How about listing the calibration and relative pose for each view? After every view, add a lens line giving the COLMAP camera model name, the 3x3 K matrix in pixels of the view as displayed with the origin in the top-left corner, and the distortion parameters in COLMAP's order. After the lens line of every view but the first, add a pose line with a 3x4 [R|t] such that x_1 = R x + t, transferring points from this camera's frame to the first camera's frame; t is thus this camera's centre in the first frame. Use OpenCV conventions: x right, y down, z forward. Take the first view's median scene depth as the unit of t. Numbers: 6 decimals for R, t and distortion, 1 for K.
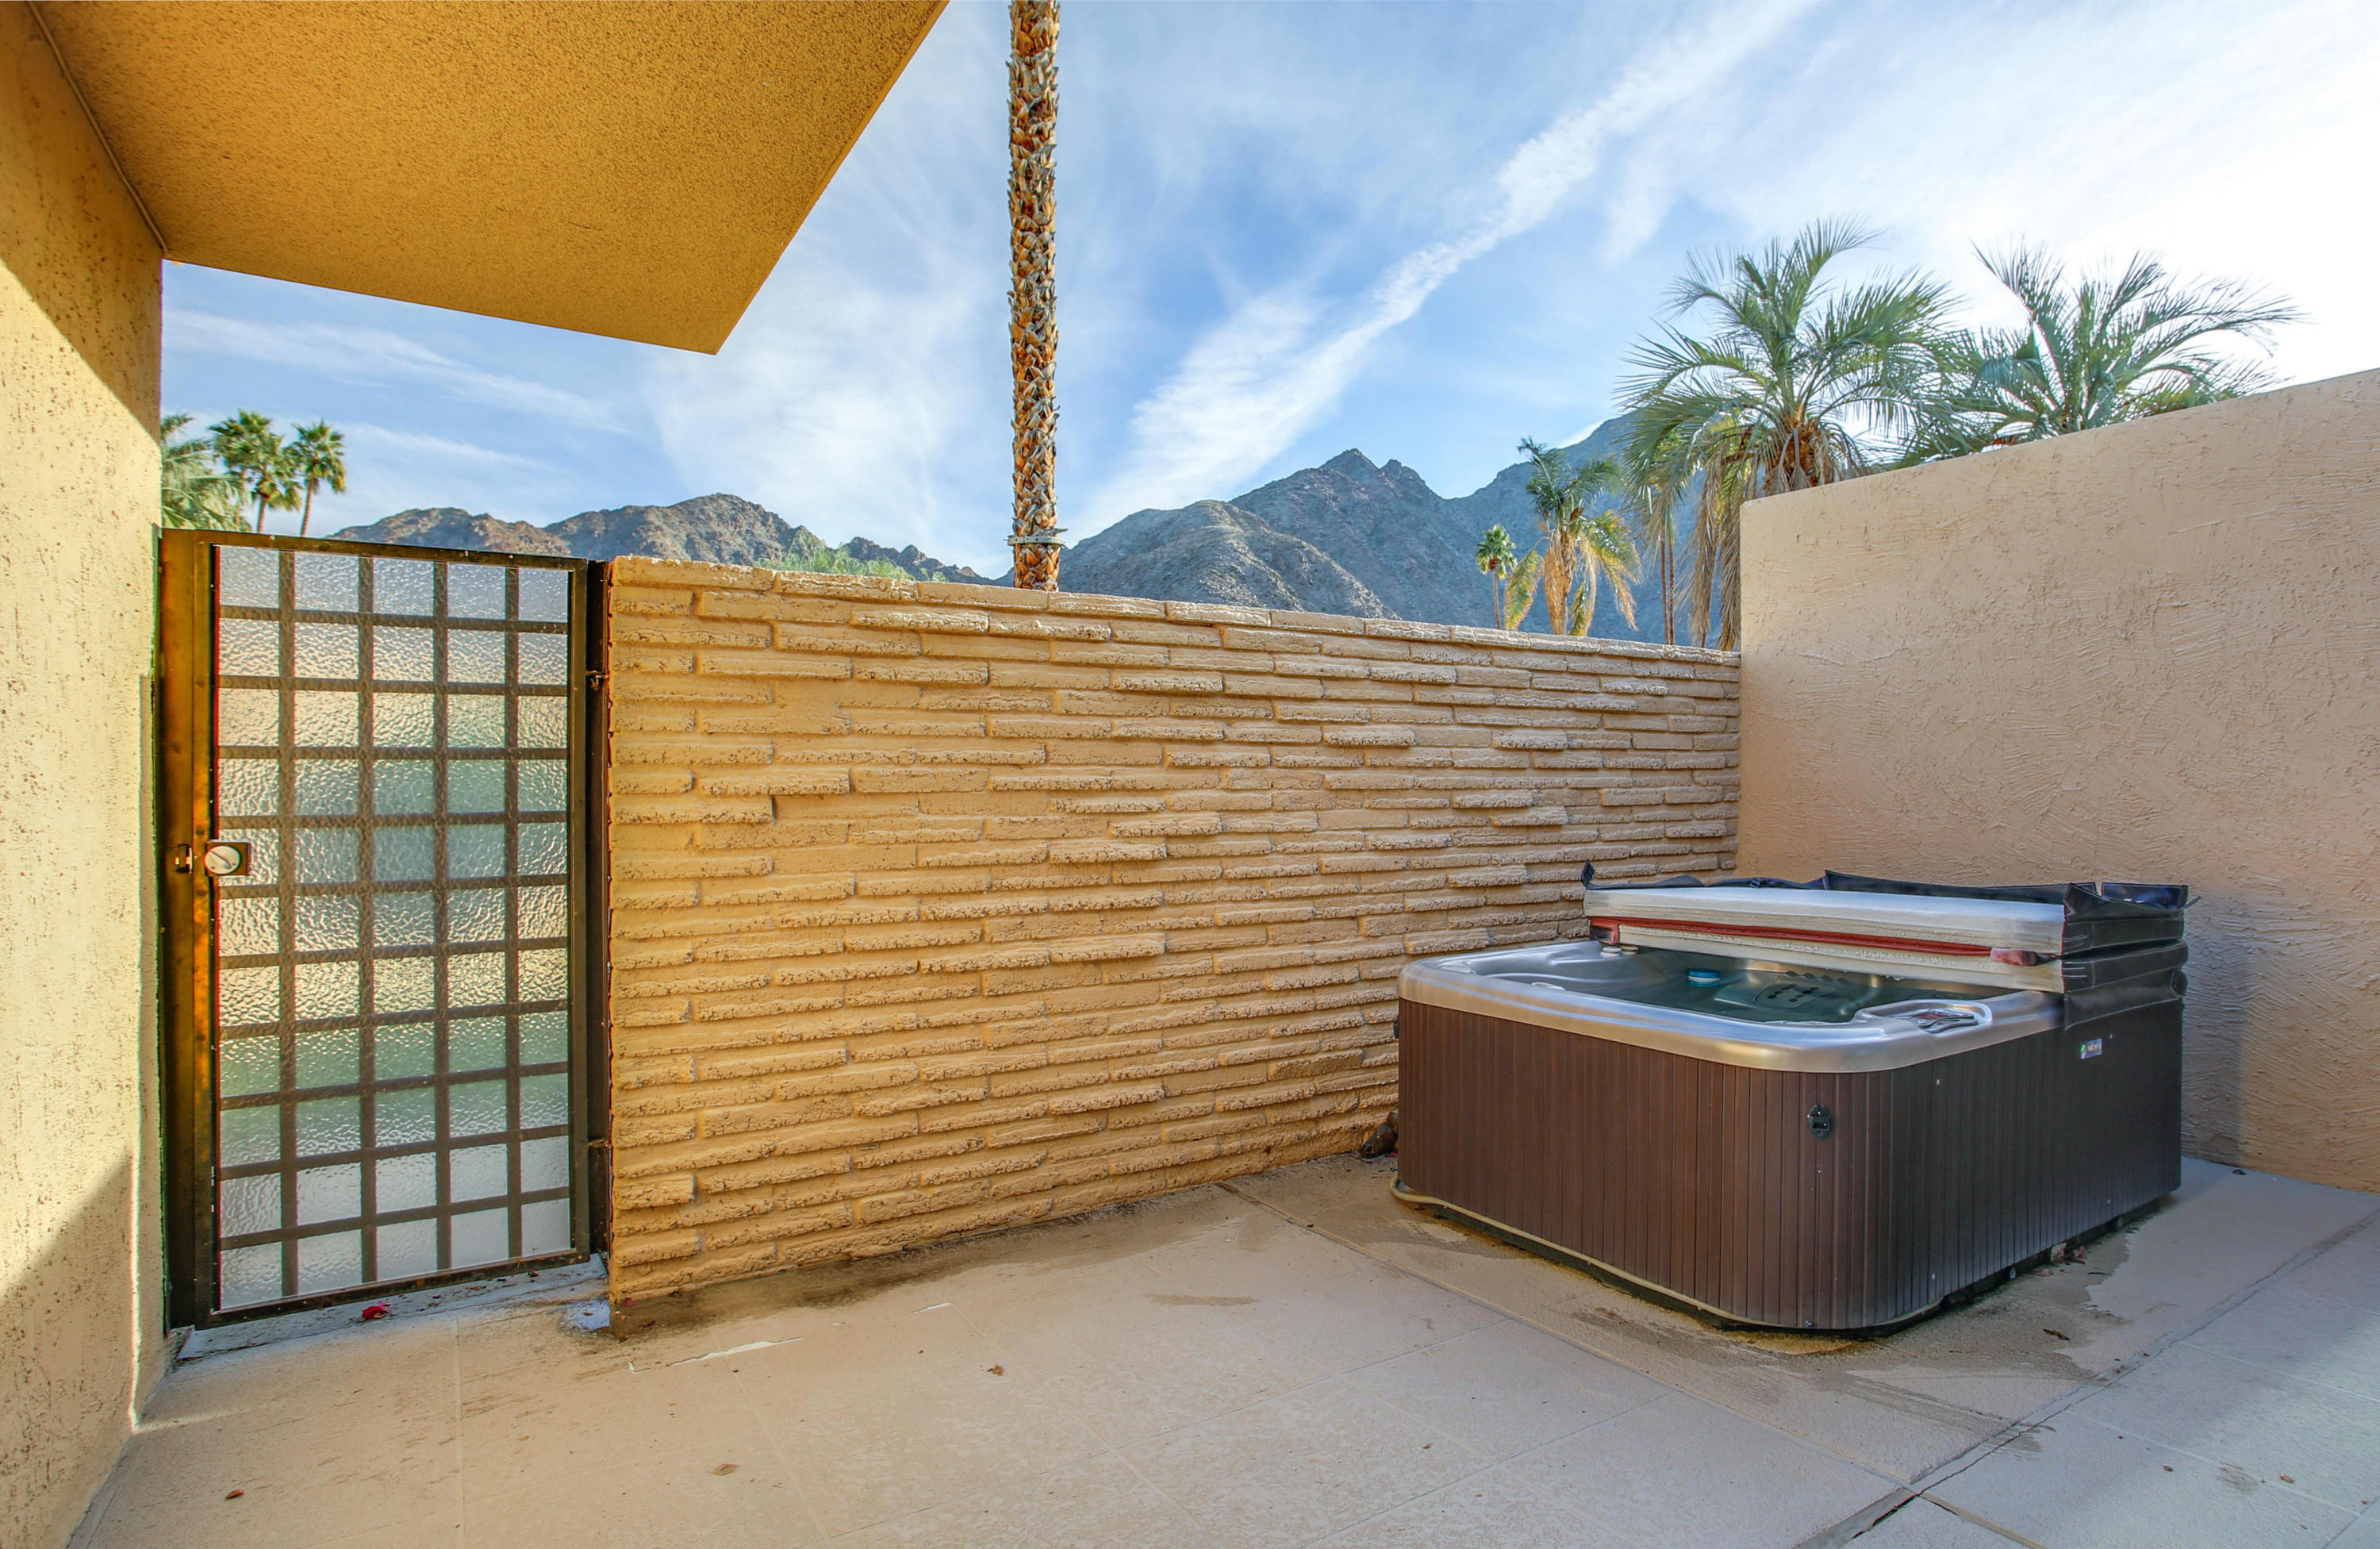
lens RADIAL K [[1306.4, 0, 1293.5], [0, 1306.4, 805.2], [0, 0, 1]] dist [-0.076866, 0.048394]
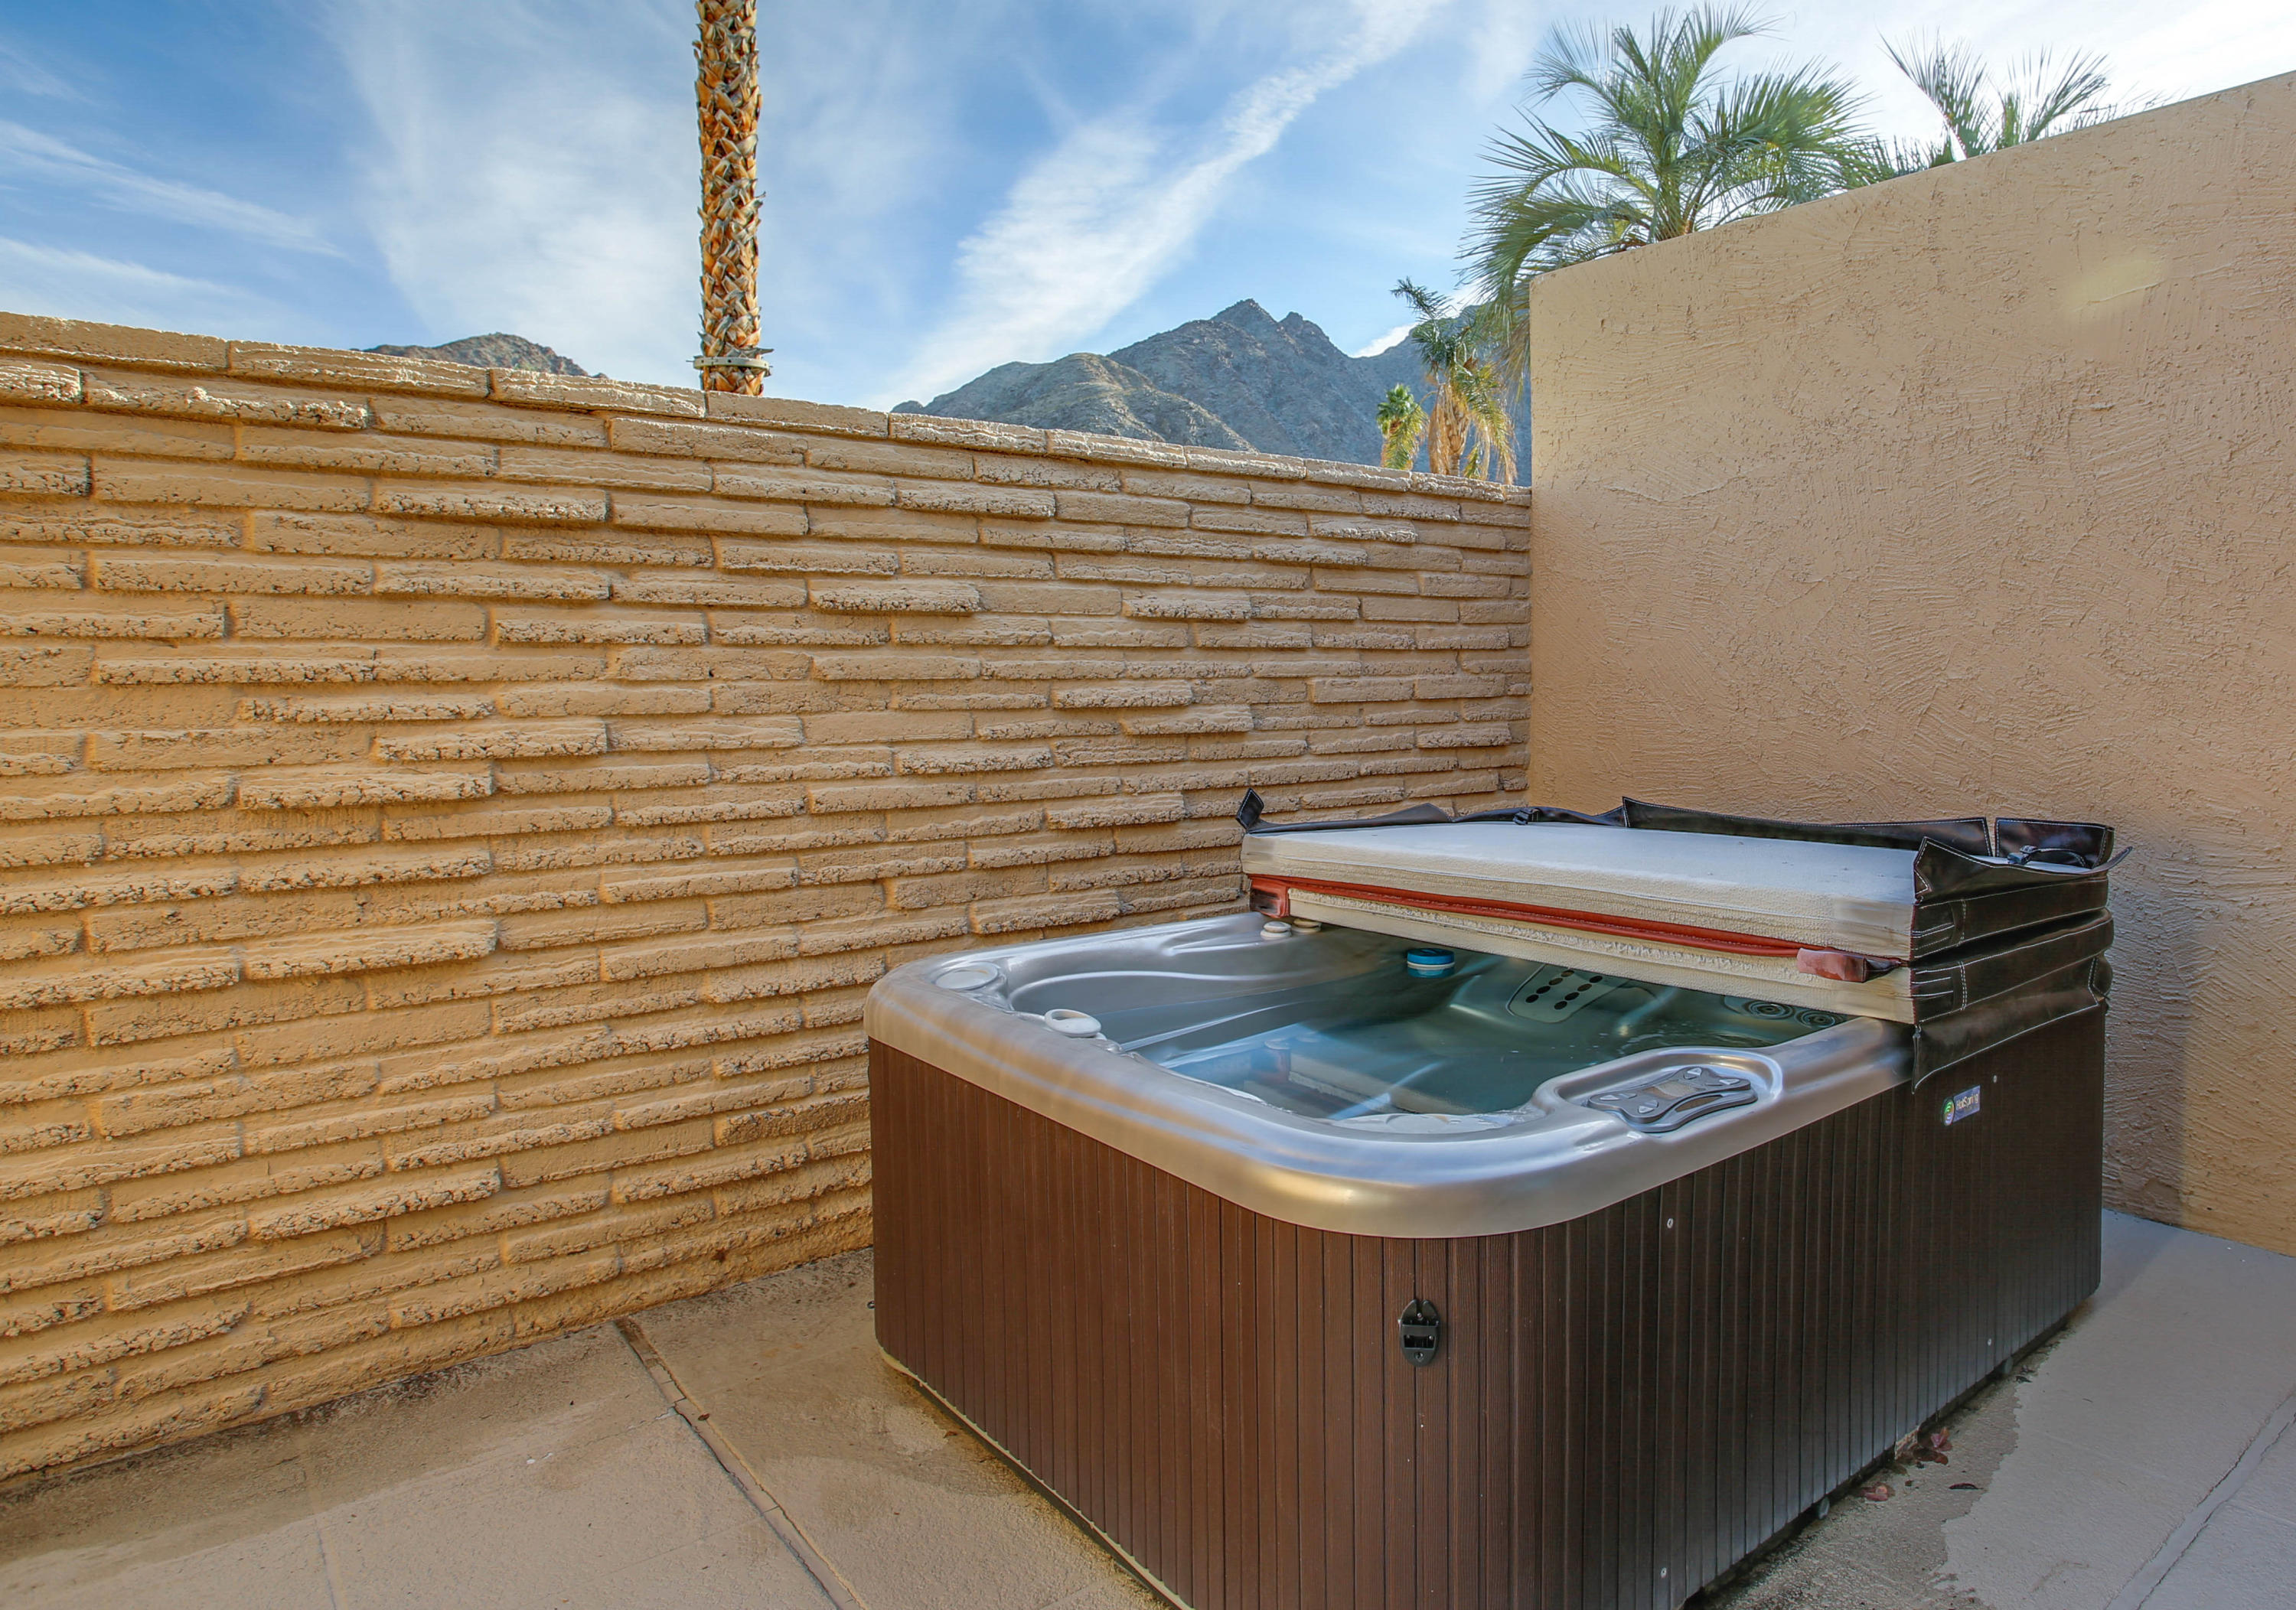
lens RADIAL K [[1452.5, 0, 1362.4], [0, 1452.5, 708.6], [0, 0, 1]] dist [-0.087019, 0.044249]
pose [[0.992819, -0.004457, 0.119539, 0.213748], [0.003577, 0.999965, 0.007582, -0.002974], [-0.119569, -0.007100, 0.992801, 0.295509]]
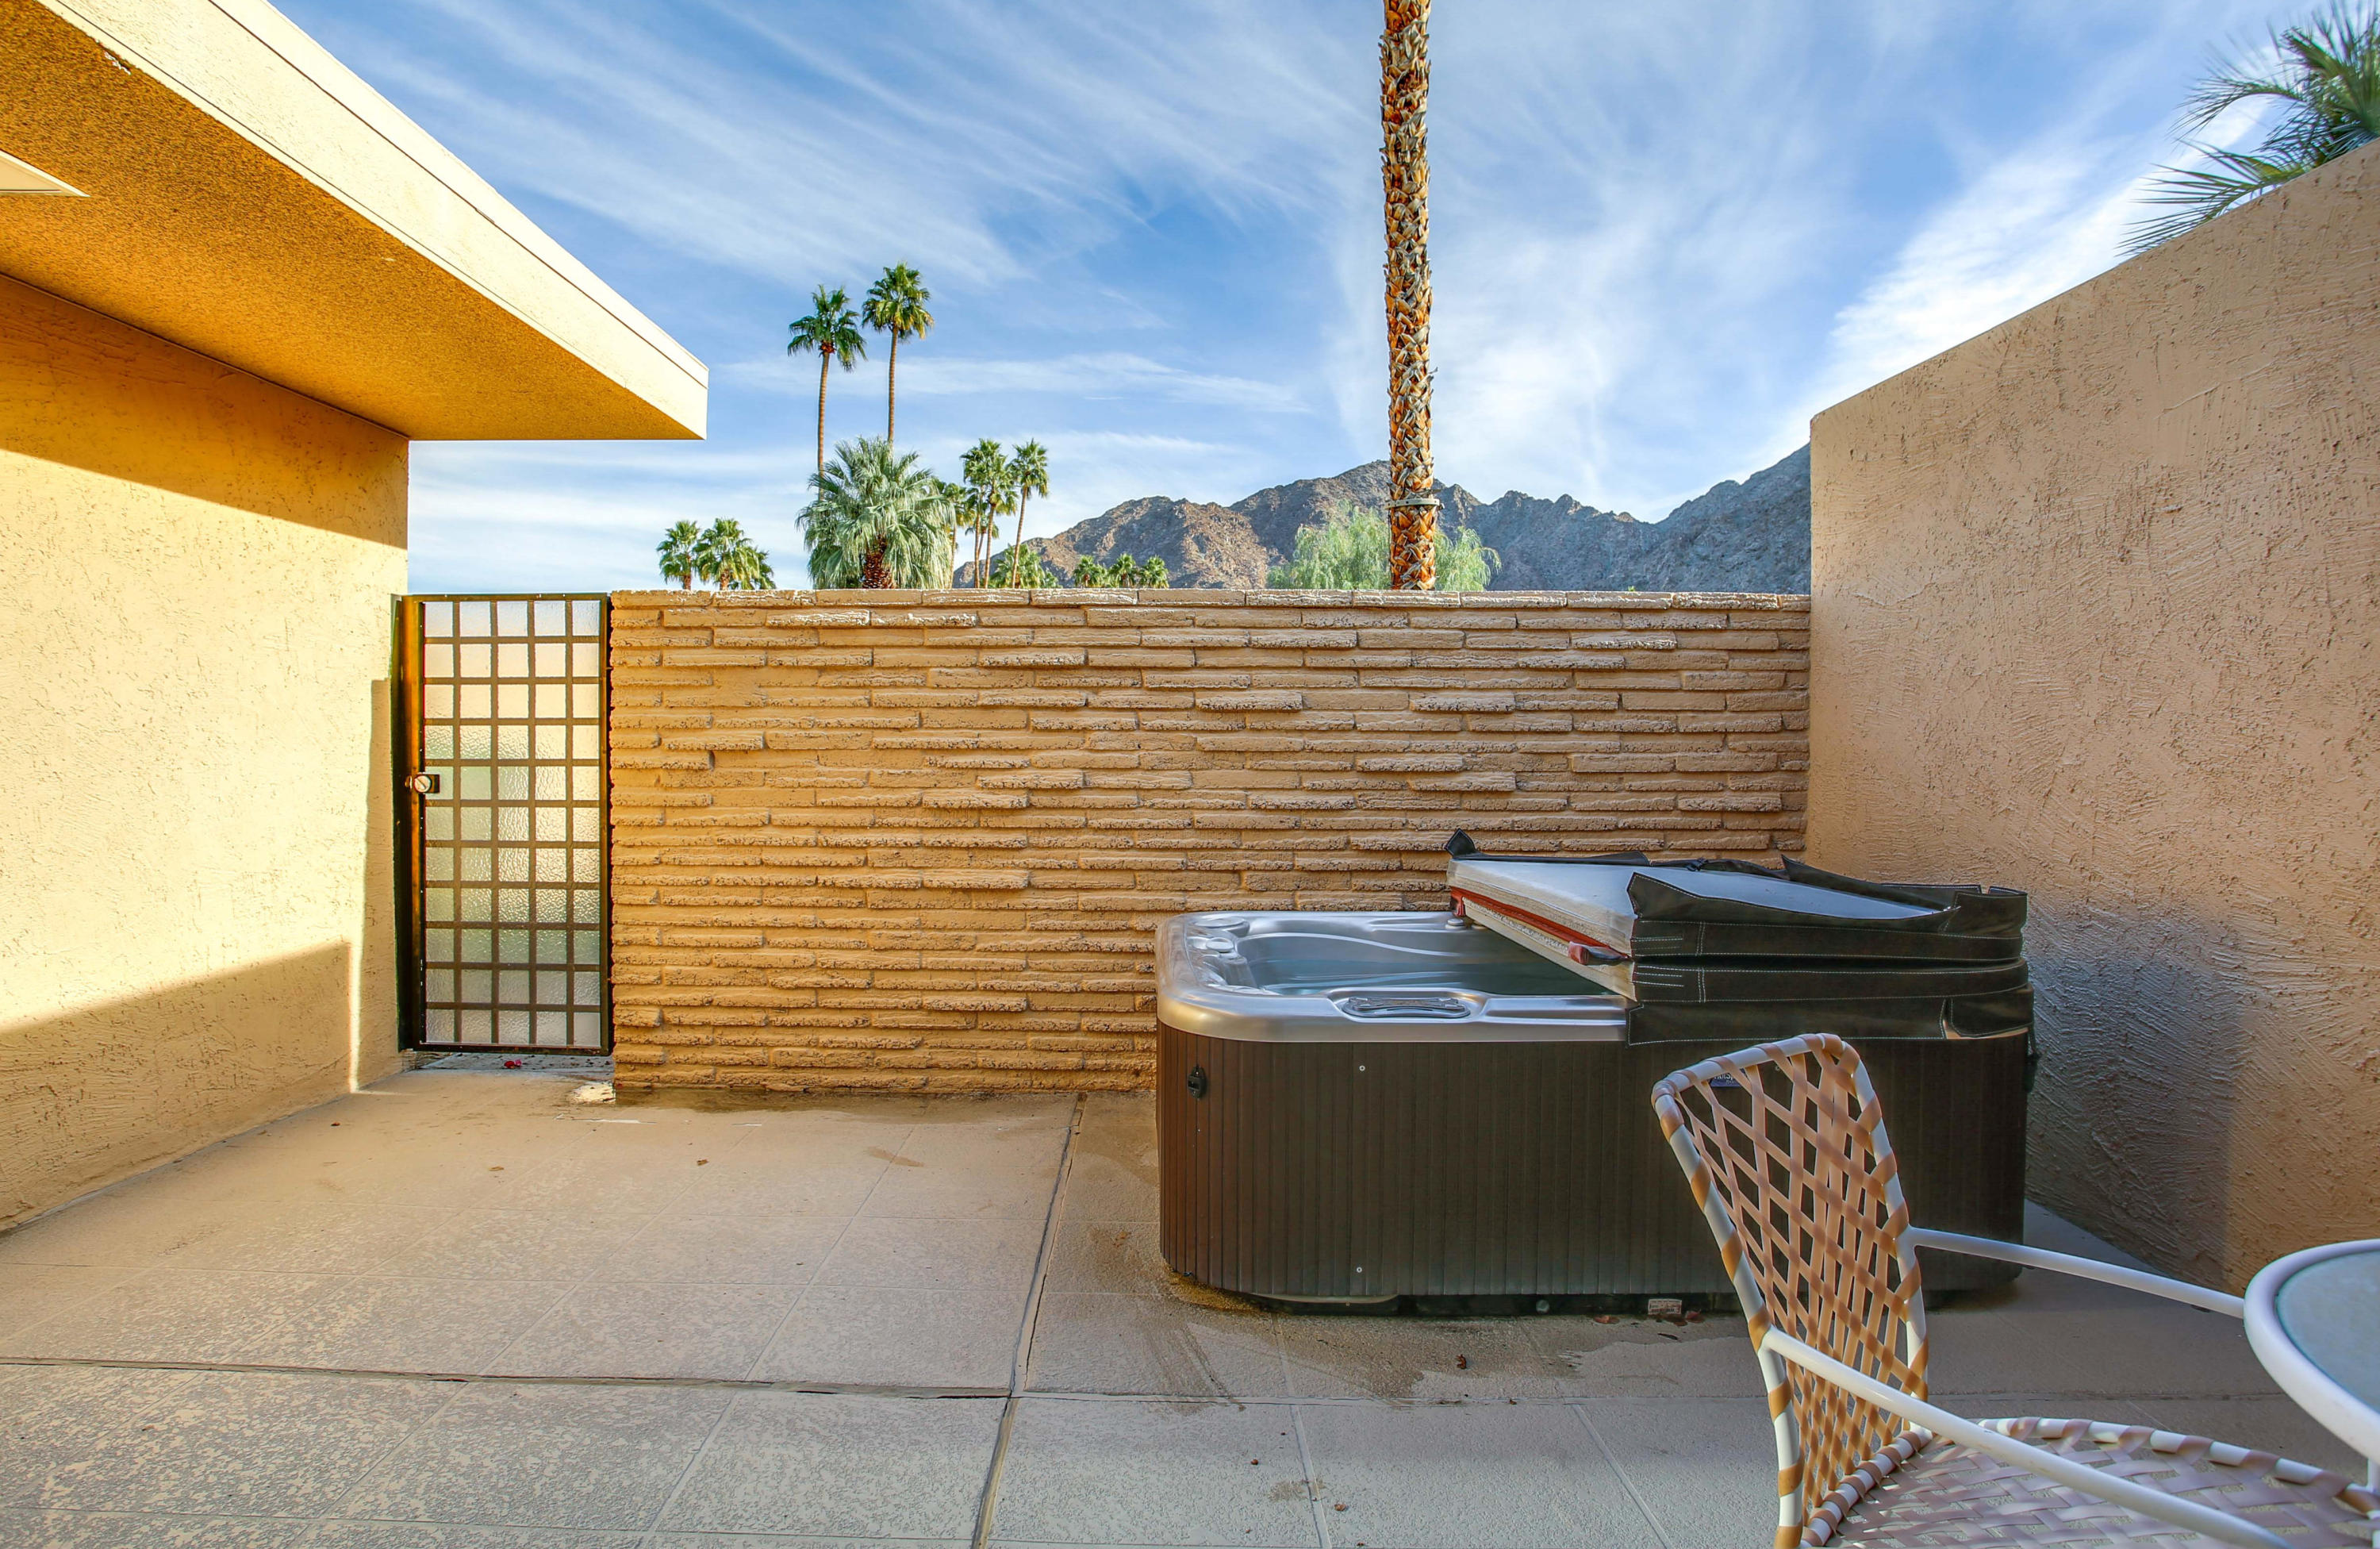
lens RADIAL K [[1327.6, 0, 1130.4], [0, 1327.6, 773.5], [0, 0, 1]] dist [-0.088078, 0.043499]
pose [[0.815175, 0.022624, -0.578772, 0.647013], [-0.016494, 0.999738, 0.015848, -0.010324], [0.578980, -0.003373, 0.815335, 0.073074]]
